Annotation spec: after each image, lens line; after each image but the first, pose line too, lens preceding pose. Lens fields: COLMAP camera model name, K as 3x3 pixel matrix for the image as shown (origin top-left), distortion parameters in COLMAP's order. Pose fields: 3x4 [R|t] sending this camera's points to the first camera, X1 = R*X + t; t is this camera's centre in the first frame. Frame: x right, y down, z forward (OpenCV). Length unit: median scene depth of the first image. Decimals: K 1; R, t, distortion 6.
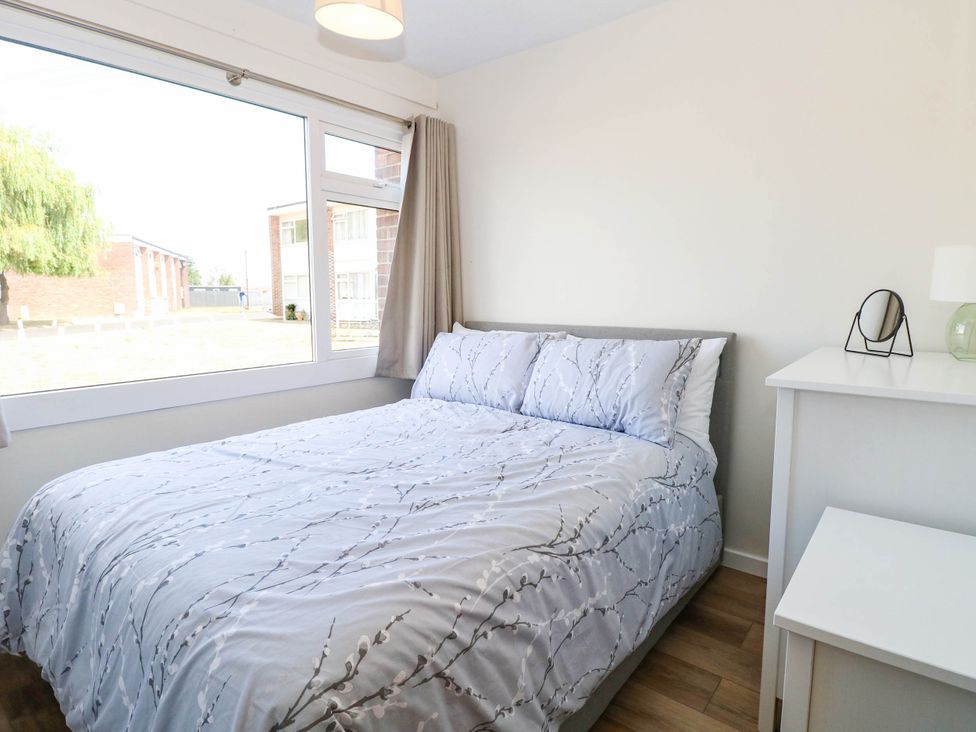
lens RADIAL K [[534.2, 0, 484.1], [0, 534.2, 356.0], [0, 0, 1]] dist [0.003694, -0.013822]
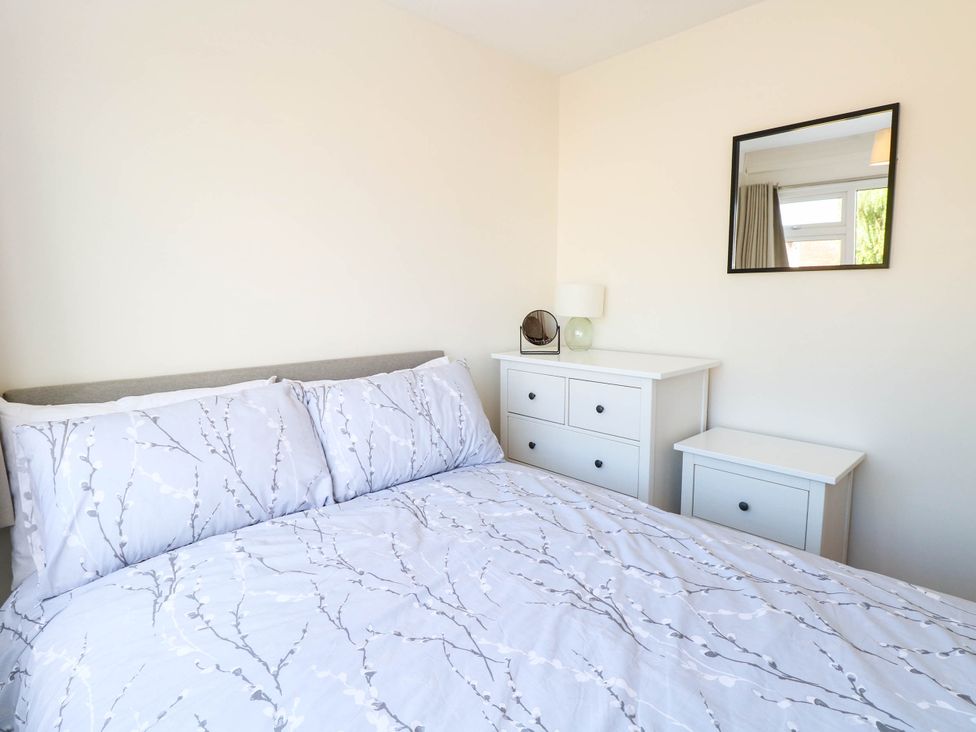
lens RADIAL K [[534.2, 0, 484.1], [0, 534.2, 356.0], [0, 0, 1]] dist [0.003694, -0.013822]
pose [[0.128344, -0.112199, 0.985362, -0.652020], [0.118967, 0.988147, 0.097021, -0.139015], [-0.984568, 0.104774, 0.140171, 0.818672]]
